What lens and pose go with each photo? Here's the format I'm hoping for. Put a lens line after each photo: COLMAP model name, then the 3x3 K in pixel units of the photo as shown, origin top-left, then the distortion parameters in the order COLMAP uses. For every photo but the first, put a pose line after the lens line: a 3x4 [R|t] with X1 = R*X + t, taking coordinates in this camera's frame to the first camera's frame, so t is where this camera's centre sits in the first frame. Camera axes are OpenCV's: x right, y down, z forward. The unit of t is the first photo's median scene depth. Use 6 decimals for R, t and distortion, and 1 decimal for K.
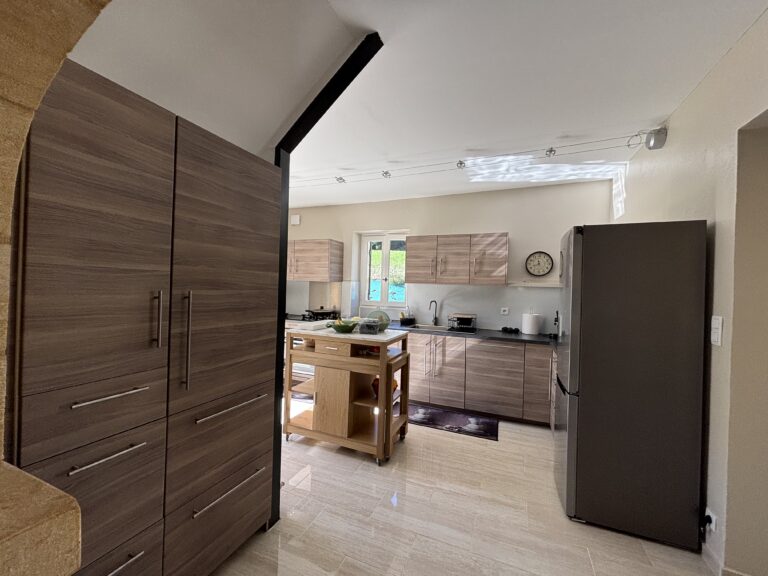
lens RADIAL K [[312.0, 0, 382.3], [0, 312.0, 286.2], [0, 0, 1]] dist [-0.004288, 0.000042]
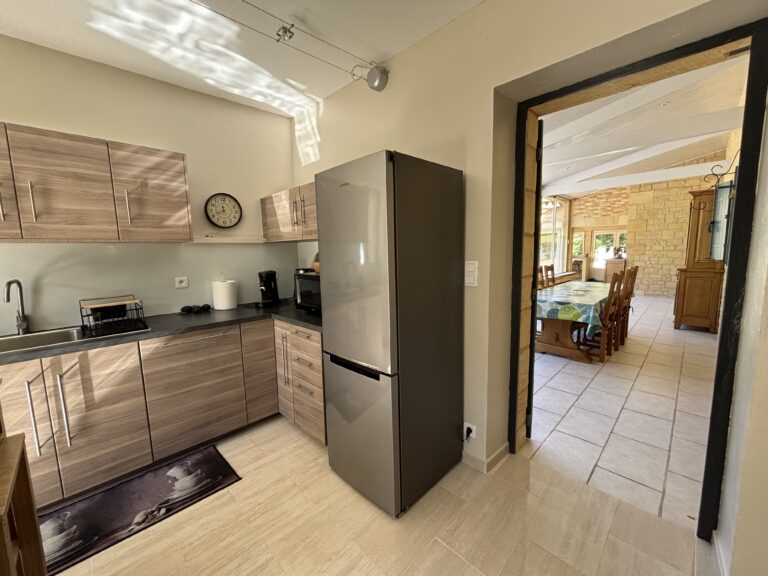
lens RADIAL K [[312.0, 0, 383.2], [0, 312.0, 287.7], [0, 0, 1]] dist [-0.004288, 0.000042]
pose [[0.382132, -0.151516, 0.911602, -0.042780], [0.028073, 0.987915, 0.152432, 0.004627], [-0.923681, -0.032657, 0.381767, 0.397487]]
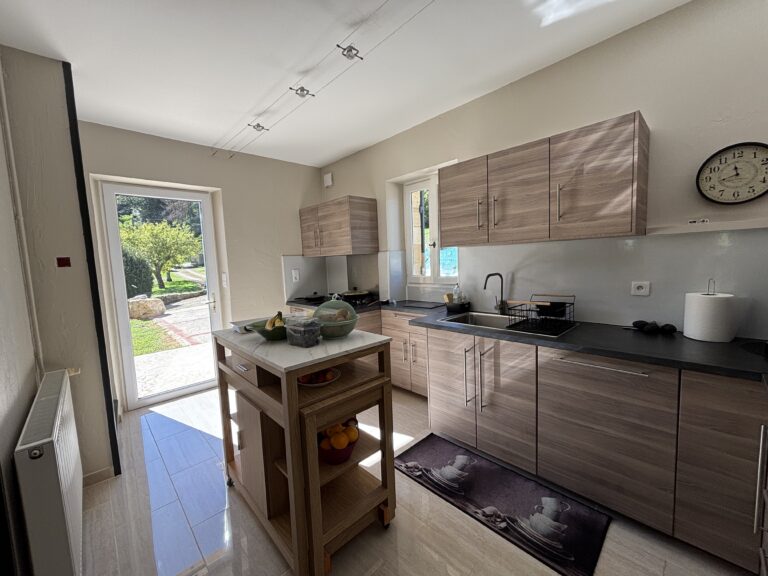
lens RADIAL K [[312.0, 0, 385.9], [0, 312.0, 287.7], [0, 0, 1]] dist [-0.004288, 0.000042]
pose [[0.909678, -0.032527, -0.414039, 0.252480], [0.071038, 0.994423, 0.077953, 0.014398], [0.409194, -0.100324, 0.906915, 0.433240]]
